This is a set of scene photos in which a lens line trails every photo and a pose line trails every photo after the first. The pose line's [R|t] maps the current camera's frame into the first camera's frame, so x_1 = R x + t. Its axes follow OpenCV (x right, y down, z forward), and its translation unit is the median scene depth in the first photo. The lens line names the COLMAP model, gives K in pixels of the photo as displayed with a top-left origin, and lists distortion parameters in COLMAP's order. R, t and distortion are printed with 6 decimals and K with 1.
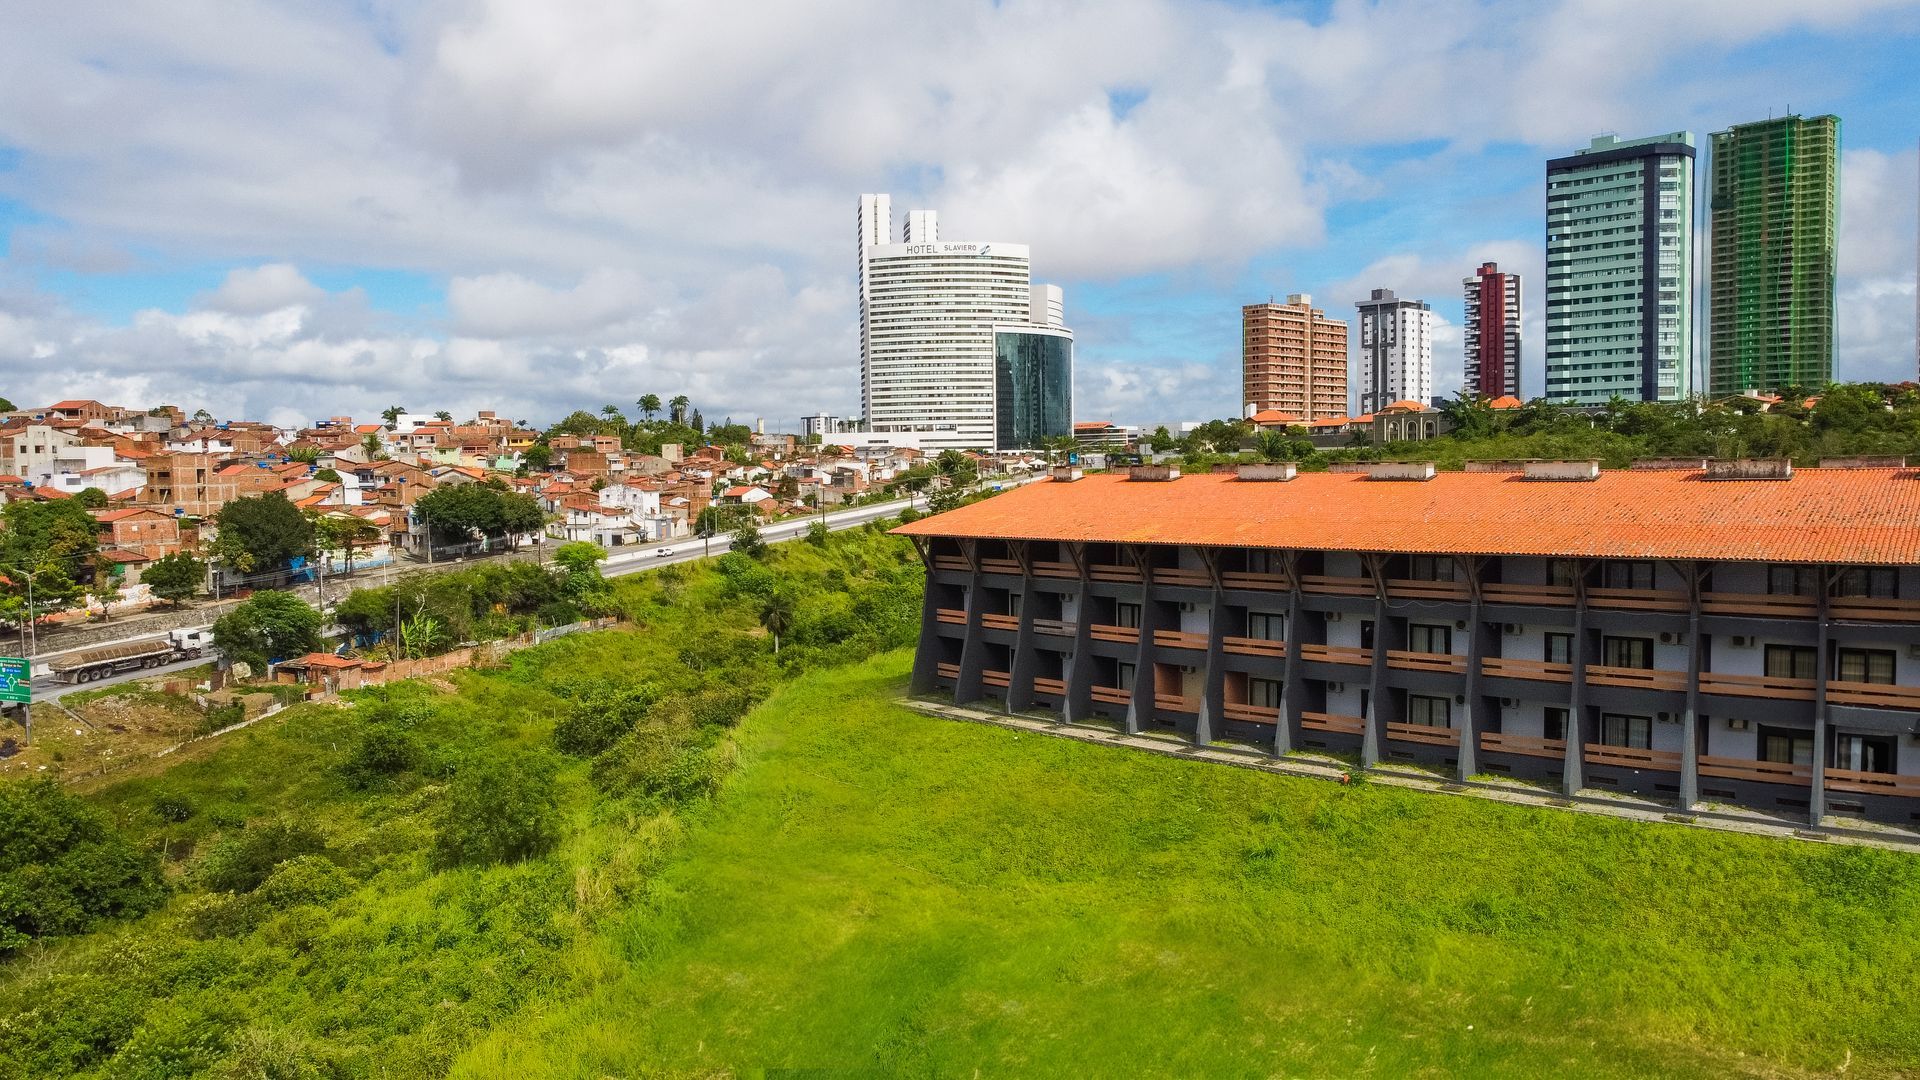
lens RADIAL K [[1454.4, 0, 952.0], [0, 1454.4, 538.6], [0, 0, 1]] dist [0.006932, -0.012750]
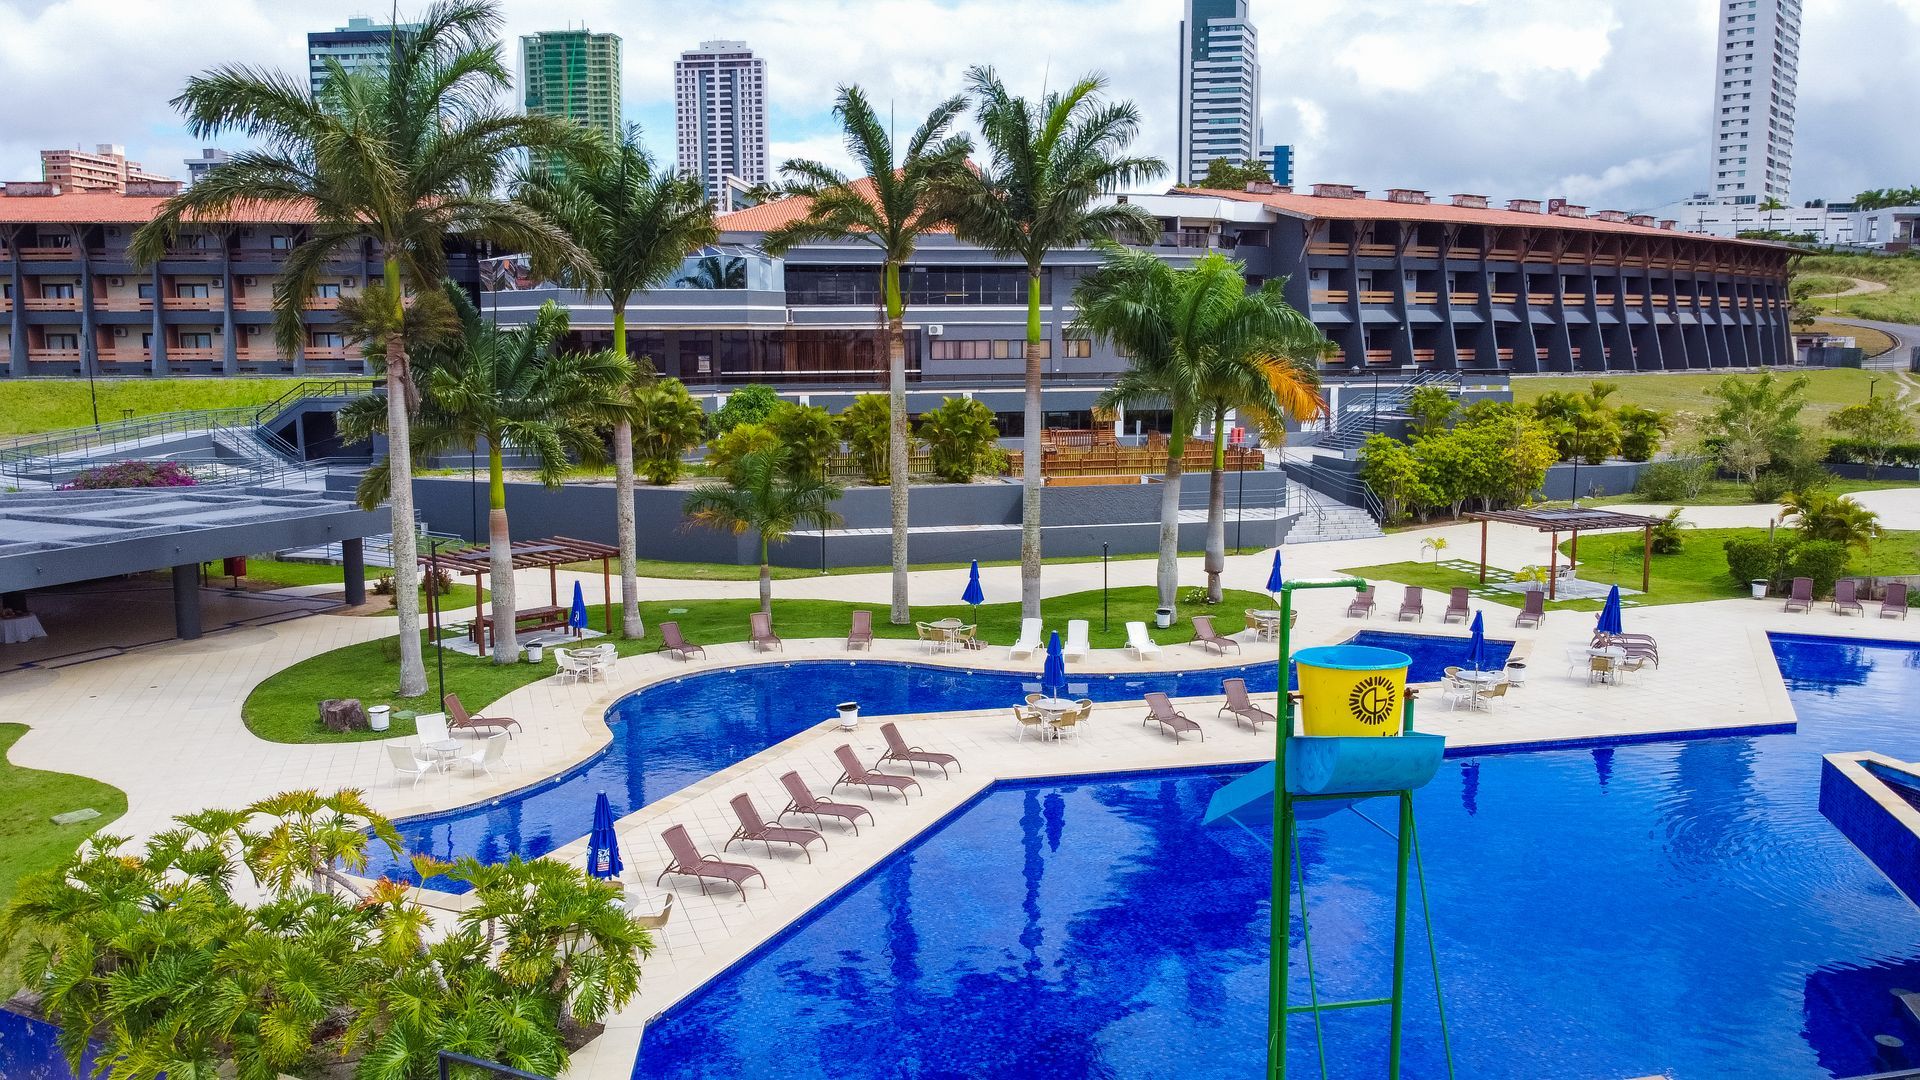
lens RADIAL K [[1454.4, 0, 953.9], [0, 1454.4, 535.0], [0, 0, 1]] dist [0.006932, -0.012750]
pose [[0.780028, -0.072008, 0.621588, 0.080969], [0.027619, 0.996351, 0.080764, 0.044289], [-0.625135, -0.045831, 0.779170, -0.186136]]
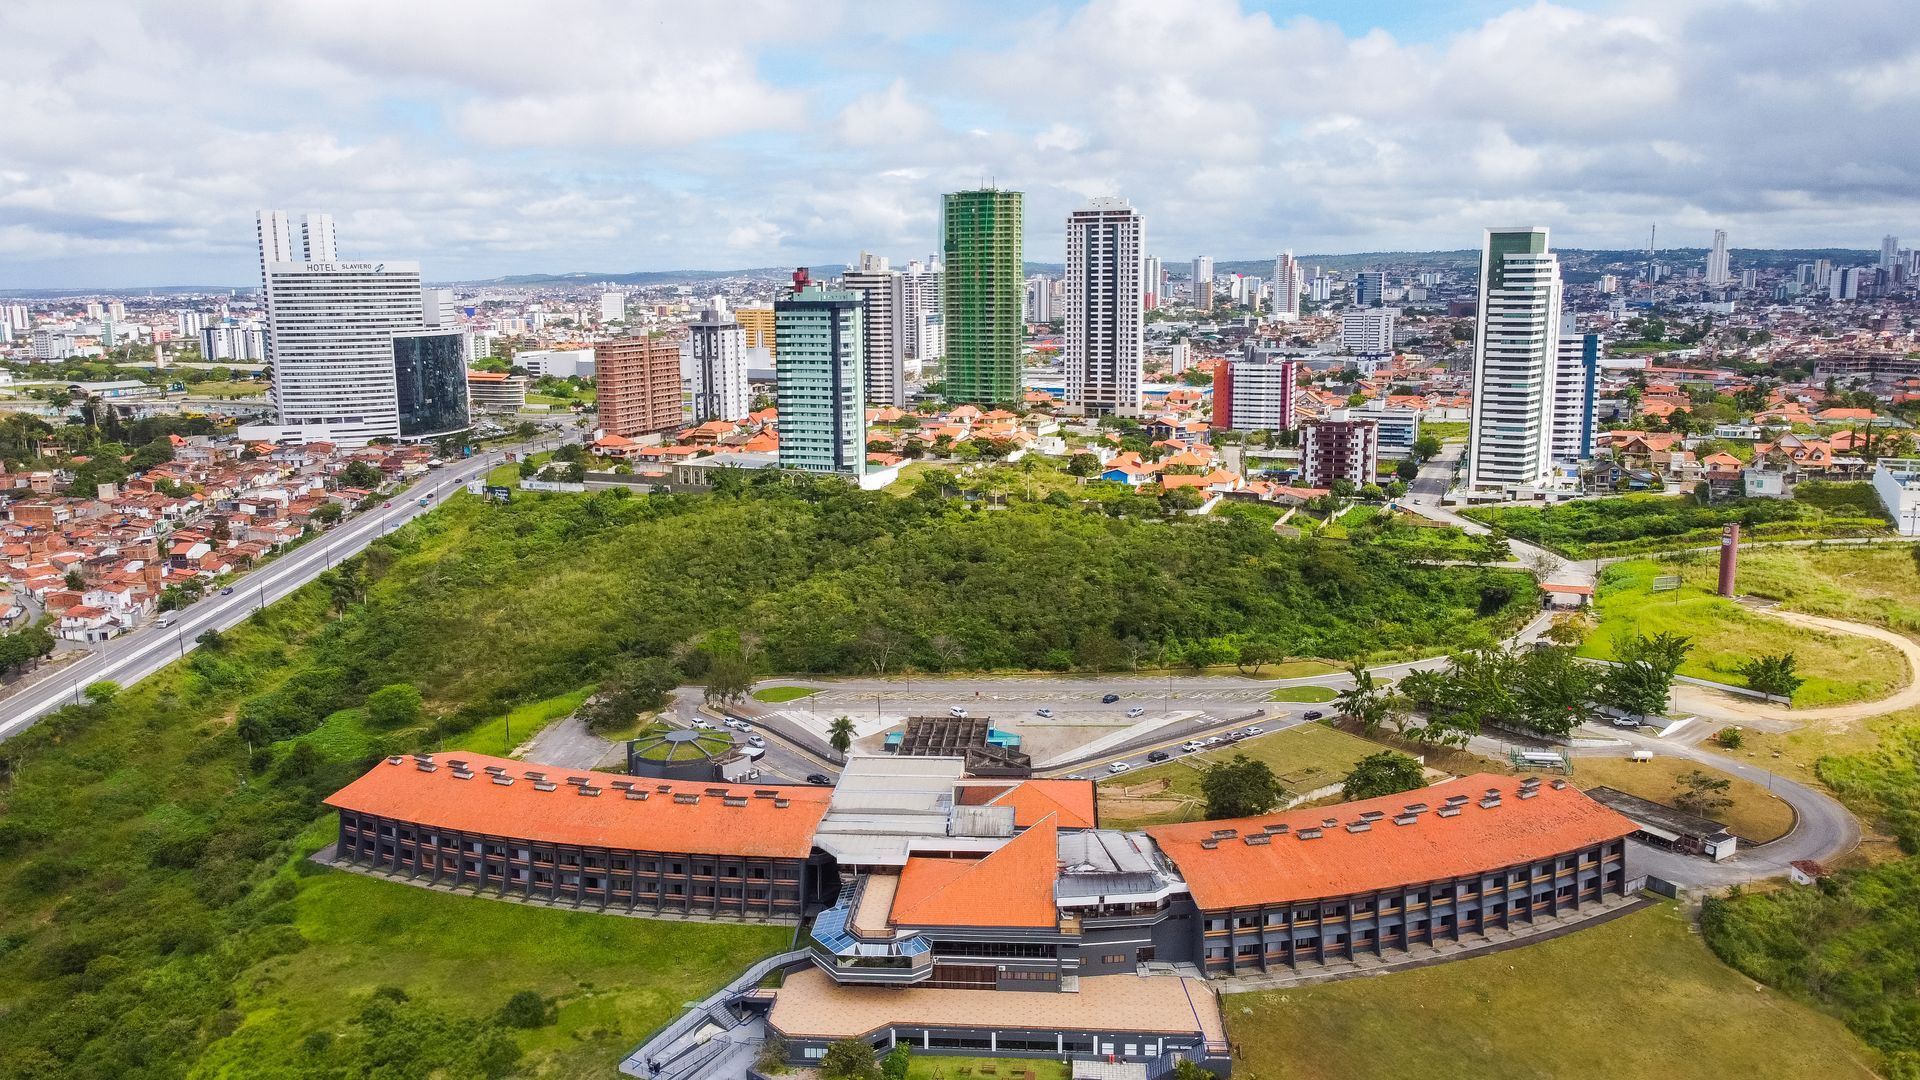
lens RADIAL K [[1454.4, 0, 952.6], [0, 1454.4, 536.0], [0, 0, 1]] dist [0.006932, -0.012750]
pose [[0.929893, -0.059276, 0.363023, 0.023549], [0.014508, 0.992072, 0.124827, -0.211210], [-0.367544, -0.110809, 0.923381, -0.486472]]
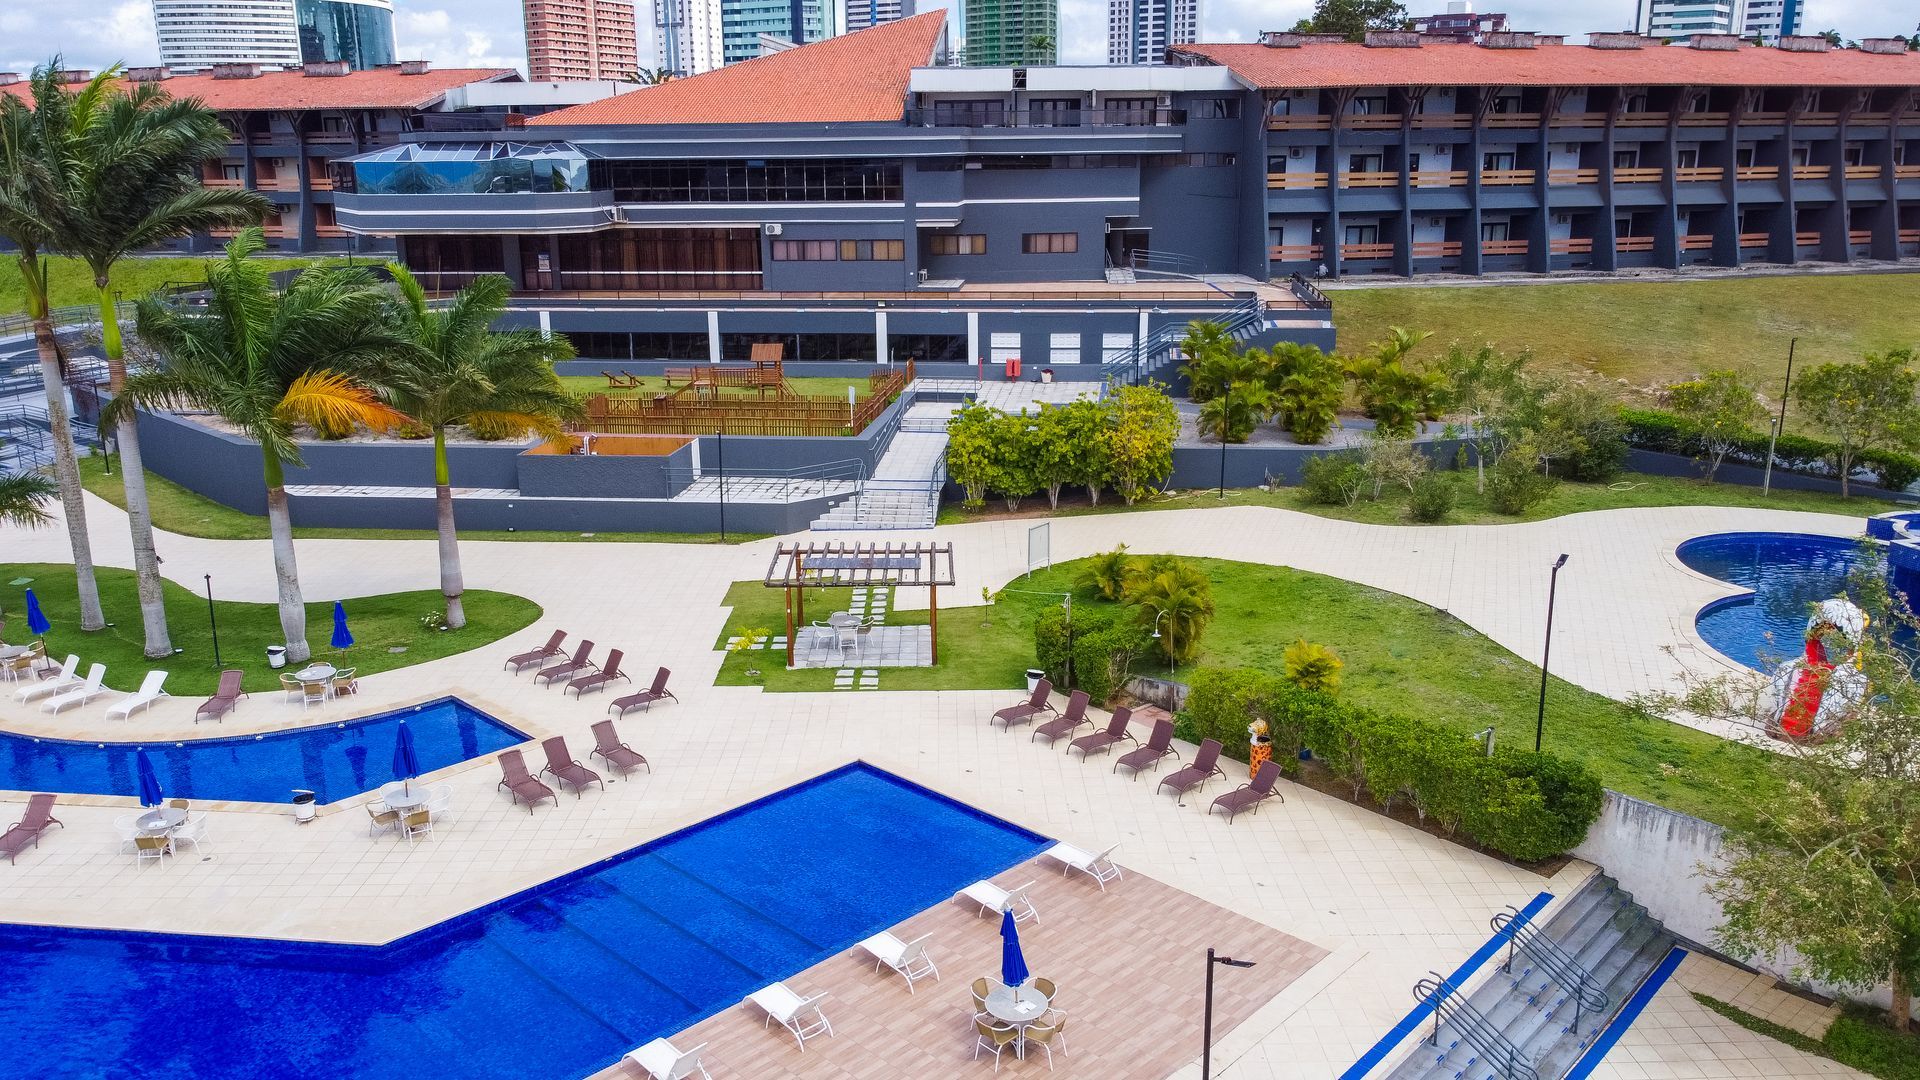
lens RADIAL K [[1454.4, 0, 954.0], [0, 1454.4, 535.8], [0, 0, 1]] dist [0.006932, -0.012750]
pose [[0.944739, -0.079940, 0.317927, 0.187501], [0.013484, 0.978467, 0.205960, 0.029476], [-0.327546, -0.190292, 0.925474, -0.223143]]
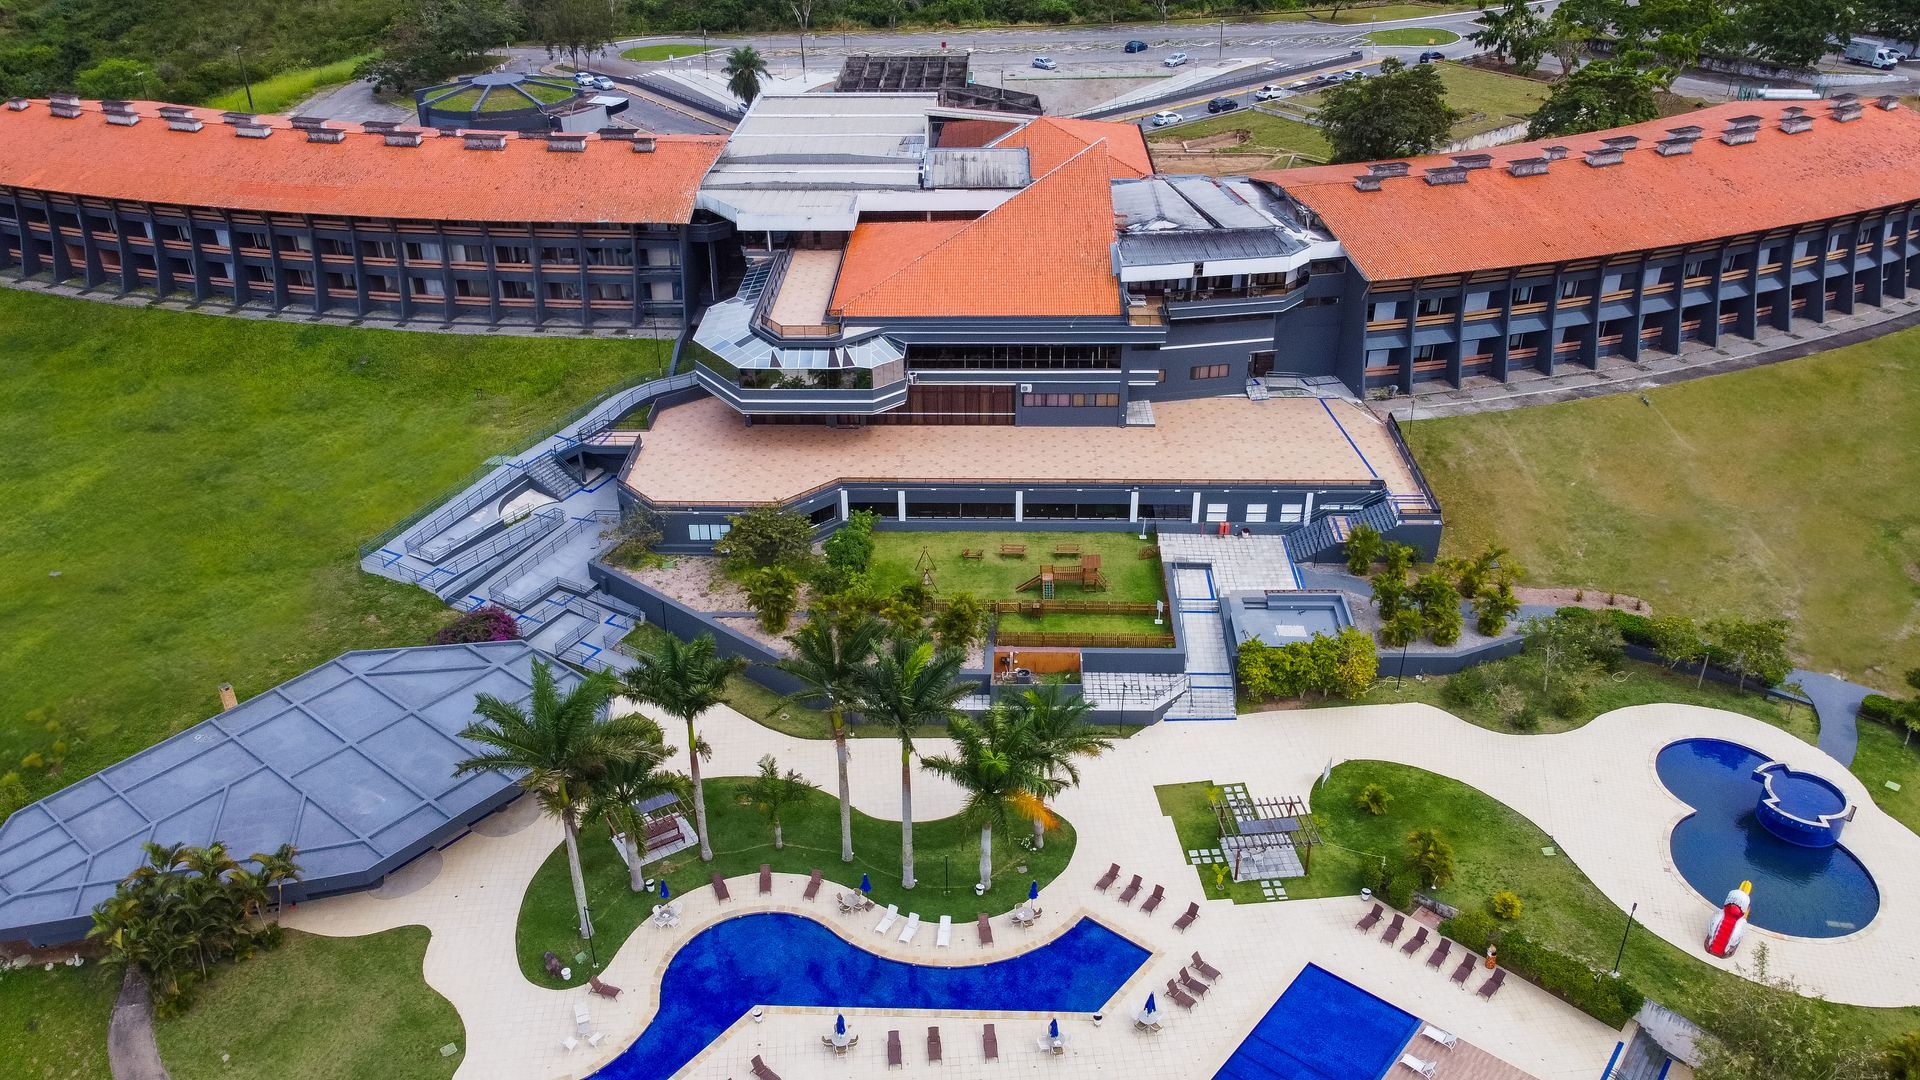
lens RADIAL K [[1454.4, 0, 952.7], [0, 1454.4, 536.3], [0, 0, 1]] dist [0.006932, -0.012750]
pose [[0.911762, -0.200574, 0.358414, 0.097628], [0.018438, 0.891757, 0.452138, -0.091603], [-0.410305, -0.405634, 0.816768, -0.263140]]
